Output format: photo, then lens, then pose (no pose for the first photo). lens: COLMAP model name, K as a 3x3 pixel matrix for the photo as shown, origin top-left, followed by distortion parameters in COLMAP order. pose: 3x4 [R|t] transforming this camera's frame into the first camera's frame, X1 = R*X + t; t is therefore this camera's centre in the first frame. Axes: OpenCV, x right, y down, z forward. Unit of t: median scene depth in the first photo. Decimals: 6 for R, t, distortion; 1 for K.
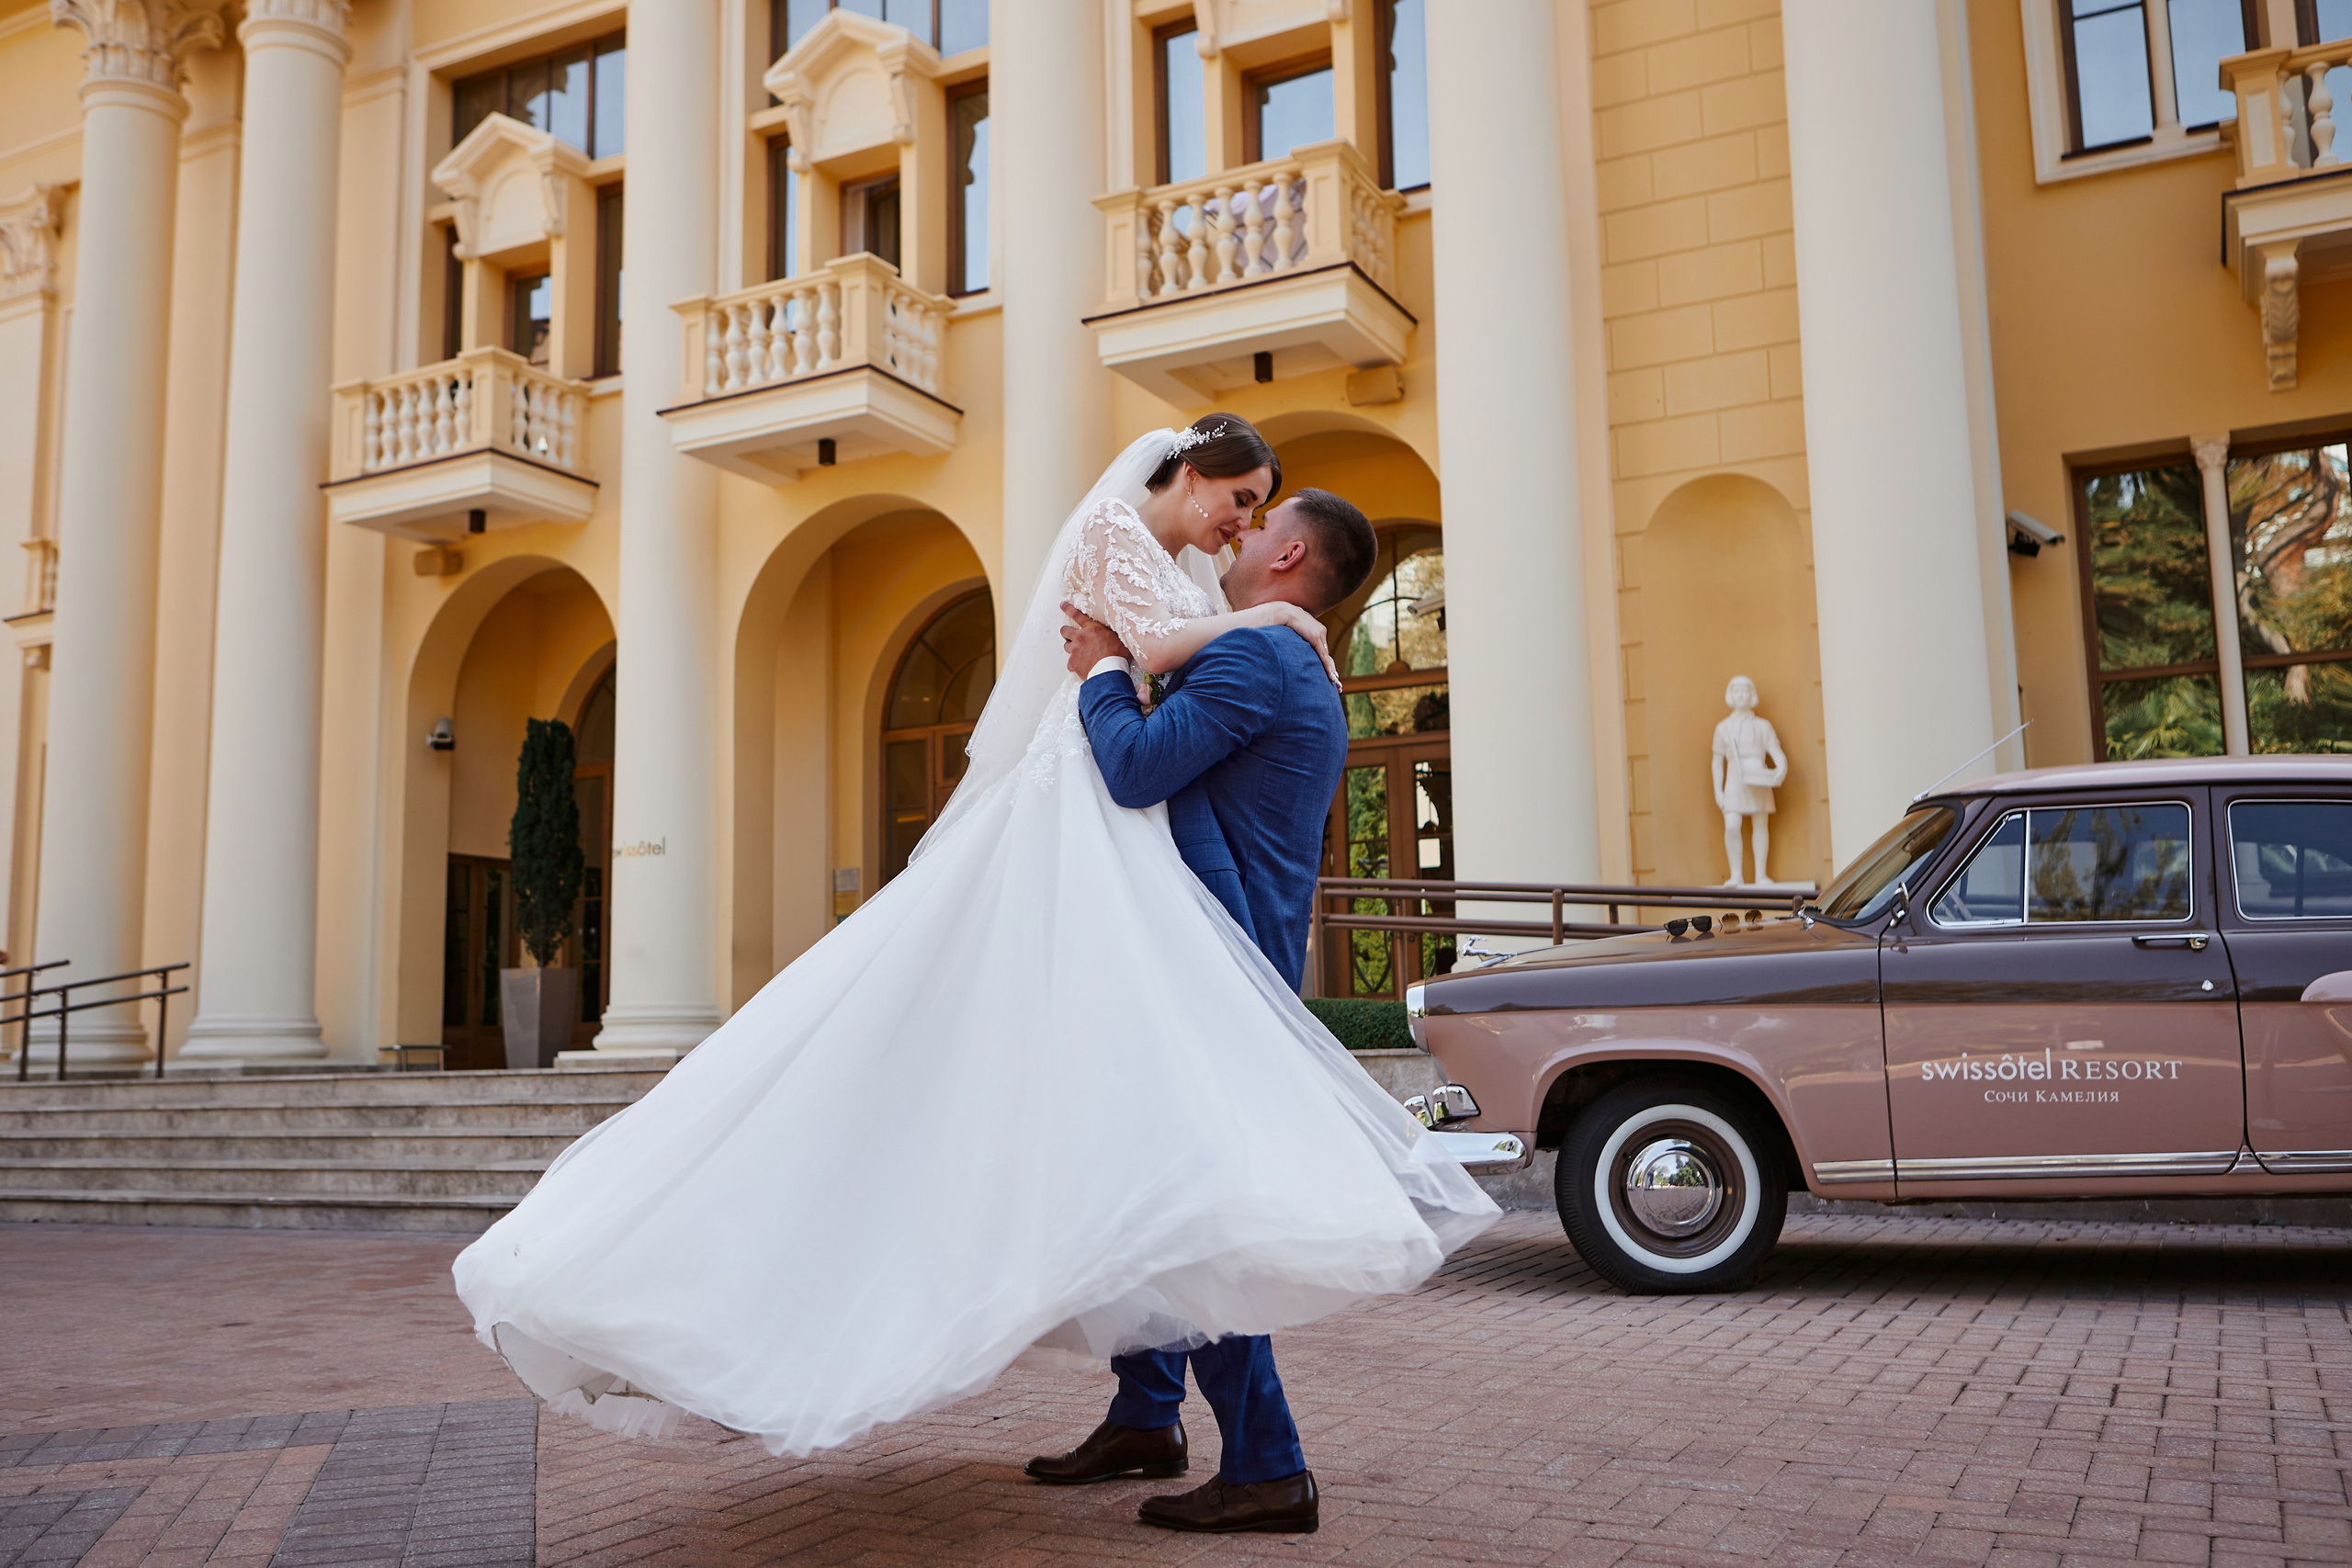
lens RADIAL K [[2086.8, 0, 1178.3], [0, 2086.8, 780.7], [0, 0, 1]] dist [0.008509, 0.002463]
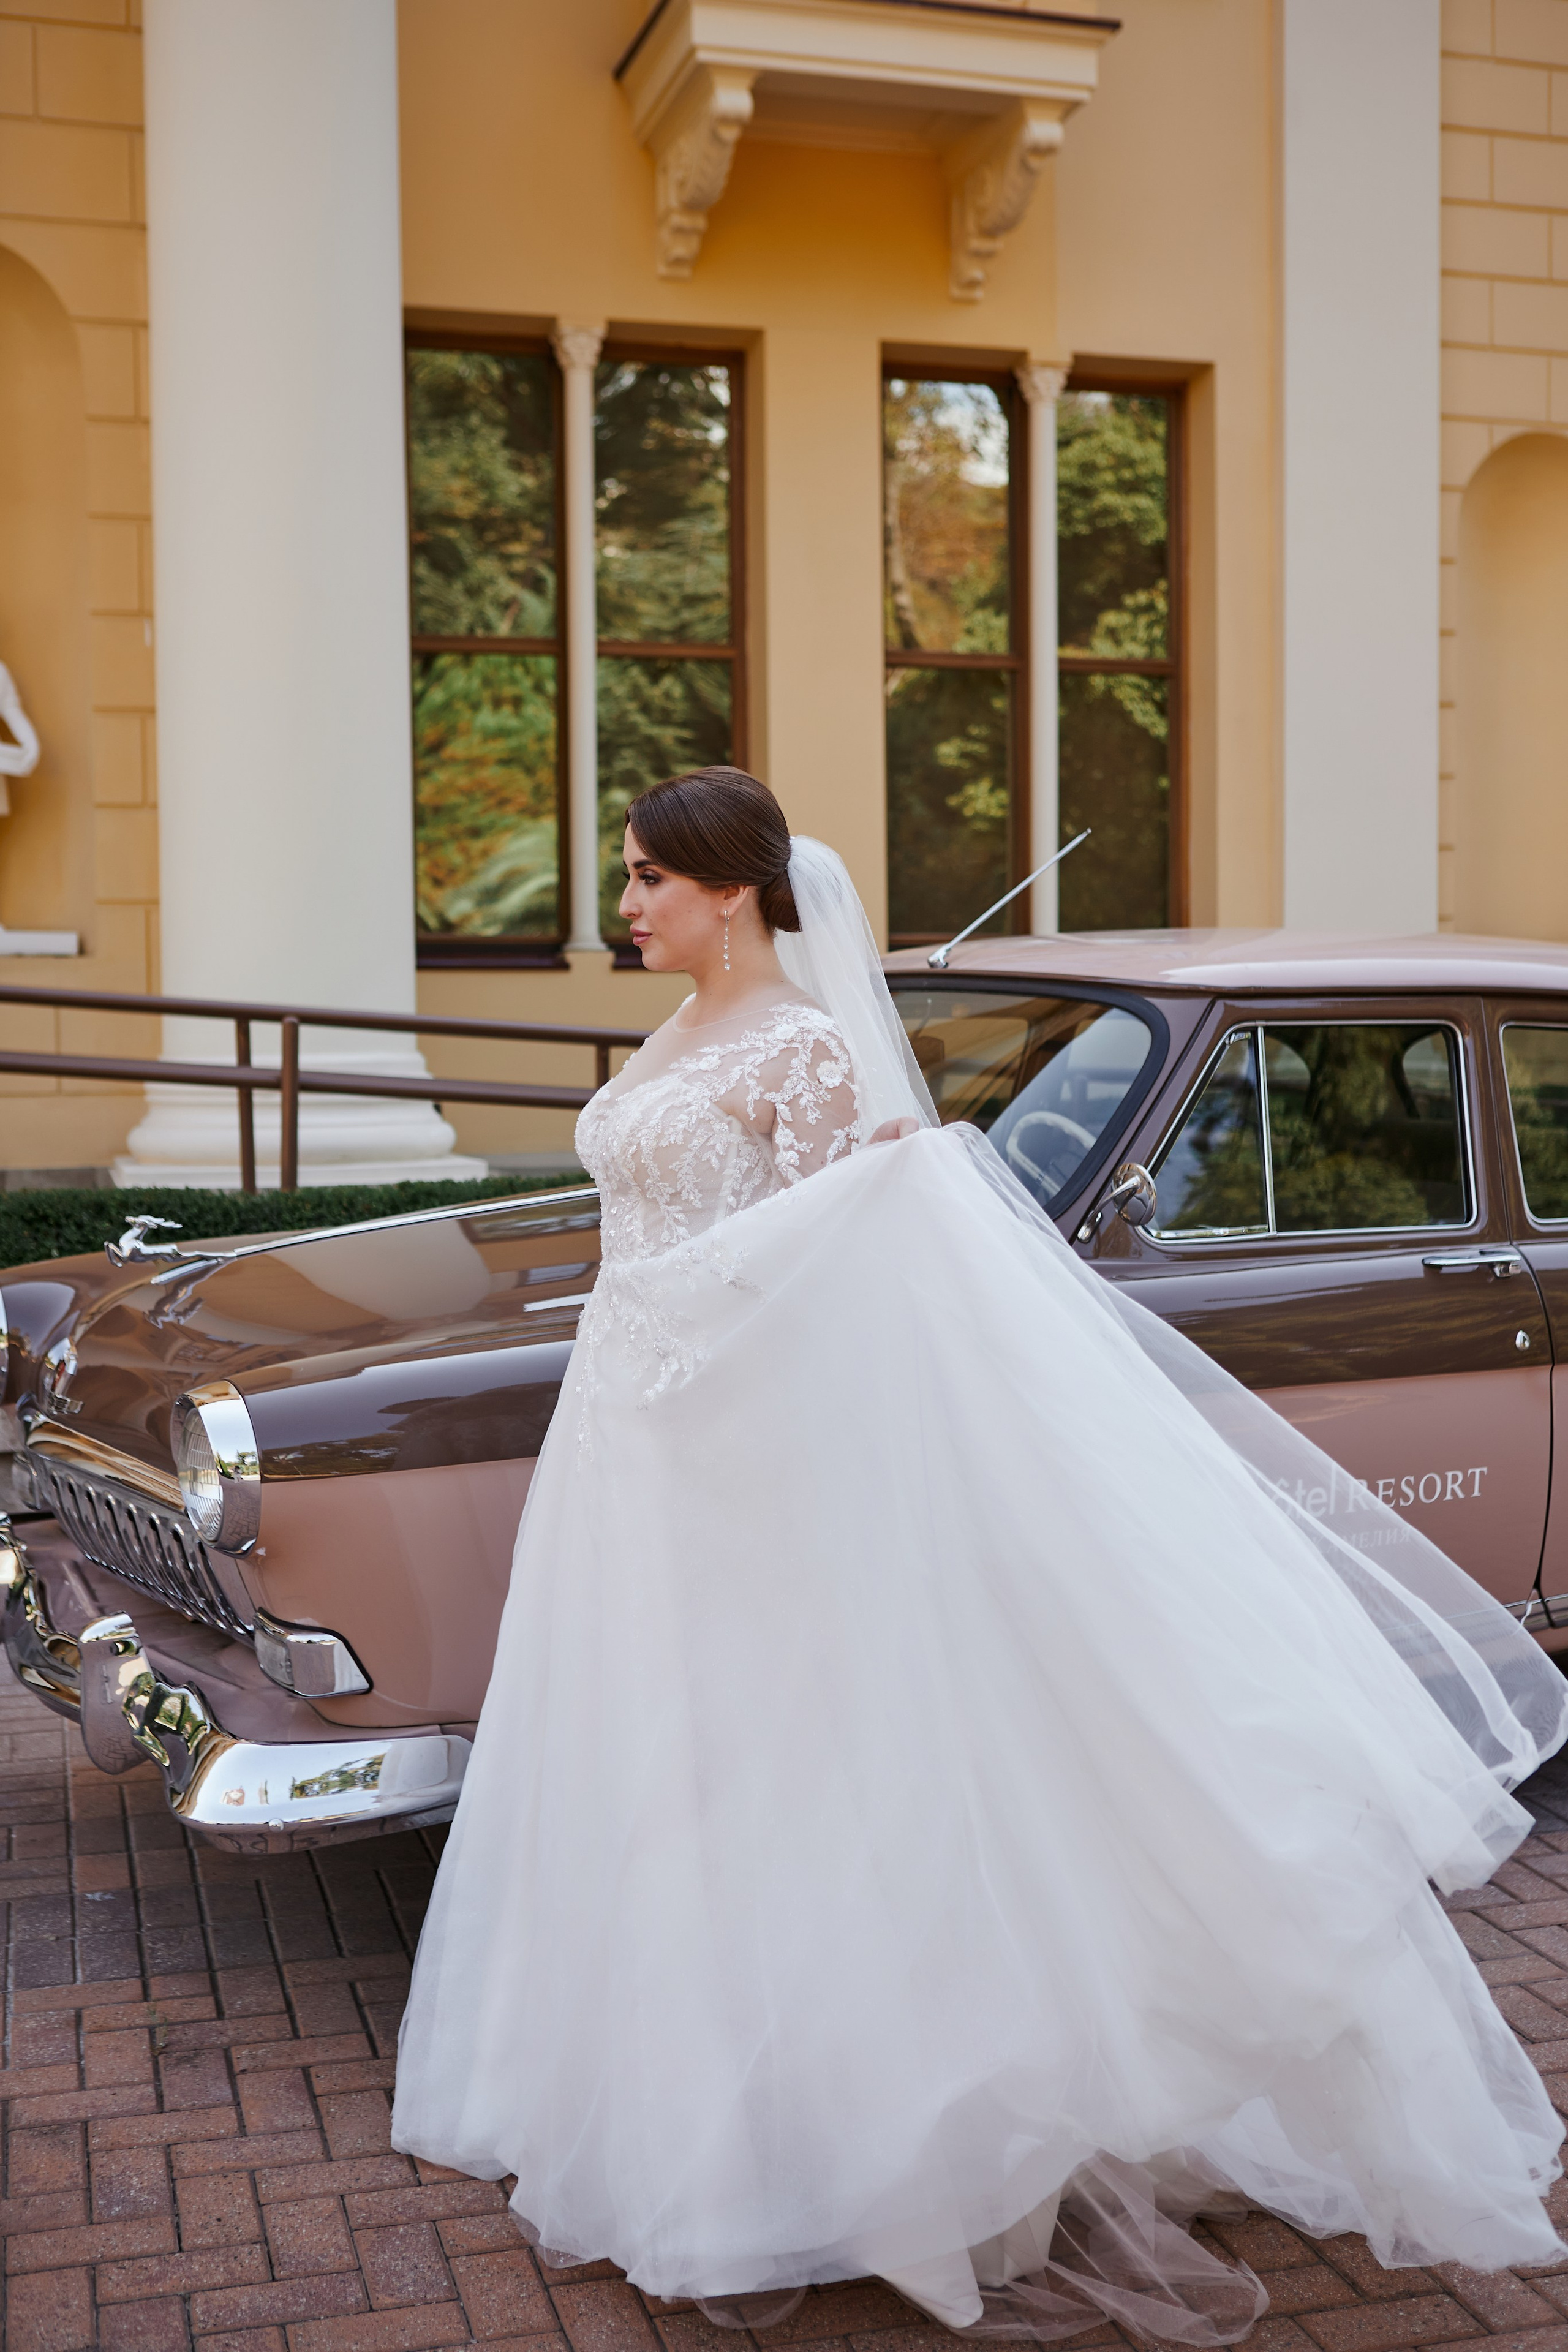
lens RADIAL K [[2629.4, 0, 783.6], [0, 2629.4, 1173.9], [0, 0, 1]] dist [-0.030991, 0.000000]
pose [[0.724200, -0.027940, 0.689023, -0.081697], [-0.101964, 0.983857, 0.147065, -0.017410], [-0.682010, -0.176760, 0.709661, 0.269158]]
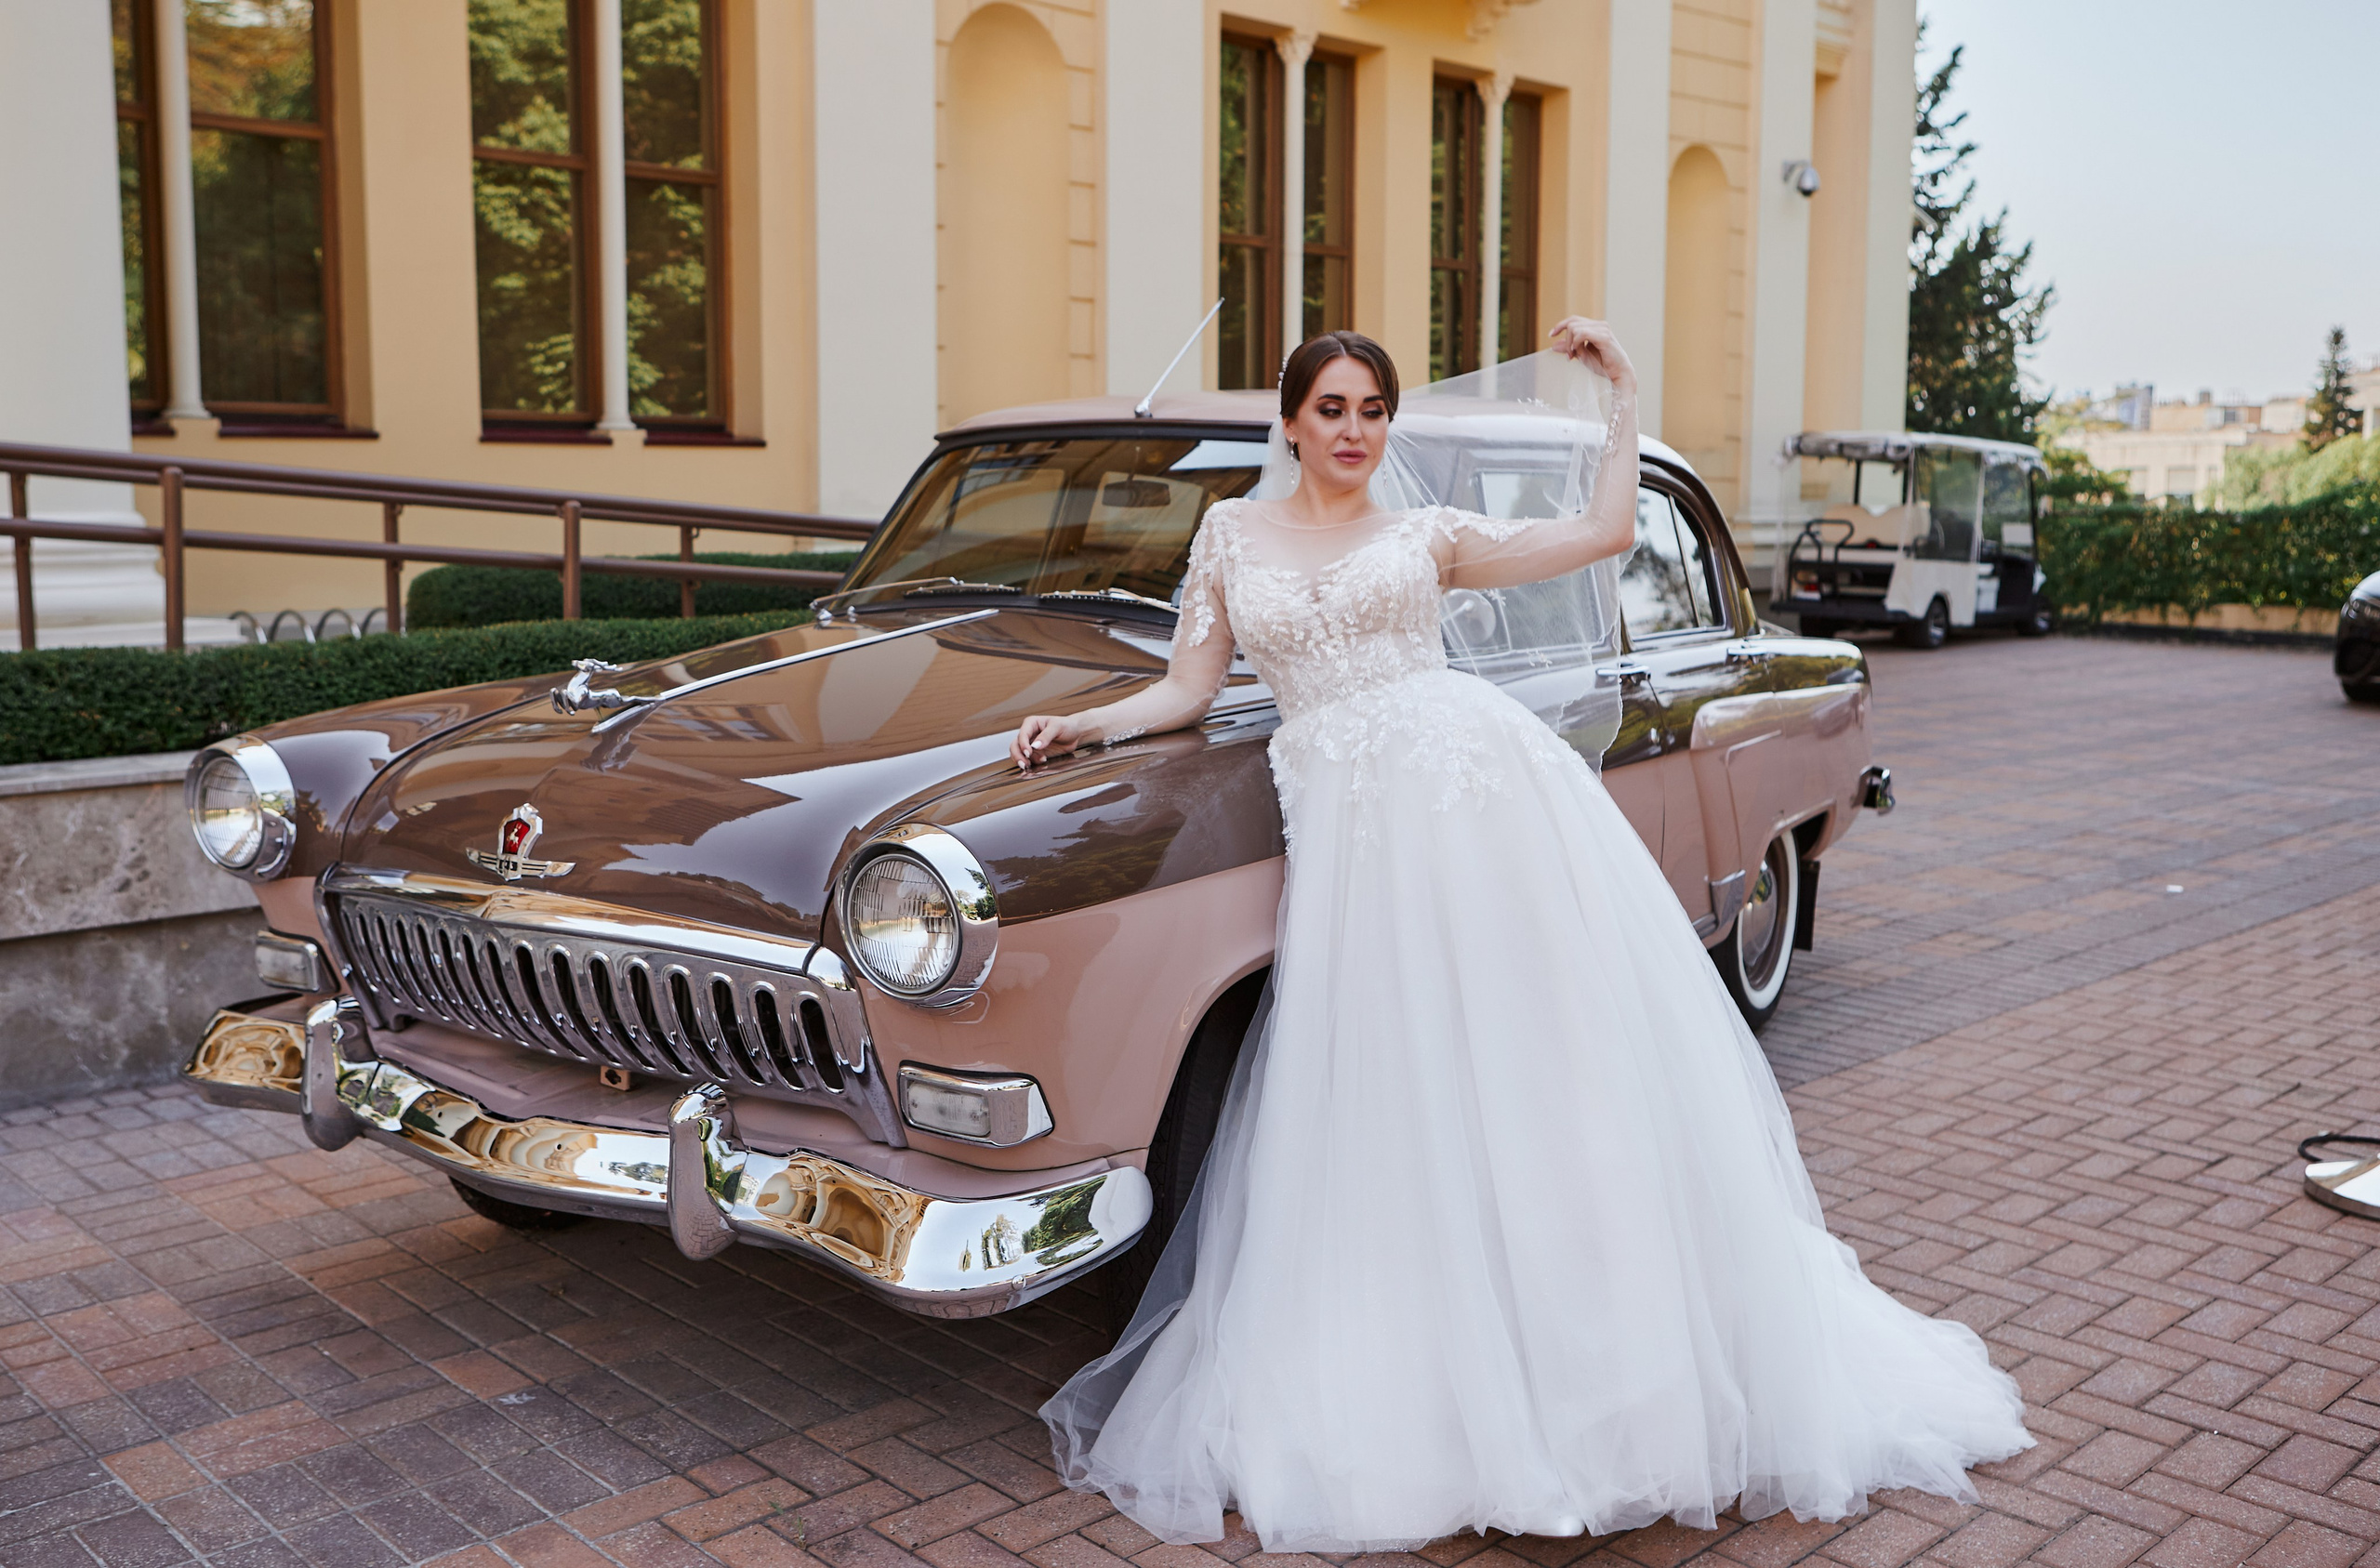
lens RADIAL K [[2205.5, 0, 1169.4], [0, 2205.5, 724.7], [0, 0, 1]] dist [0.014638, 0.000000]
pose [[0.340300, -0.077761, 0.937096, -0.125417], [-0.136374, 0.981957, 0.131007, 0.006692], [-0.930375, -0.172378, 0.323555, 0.396583]]
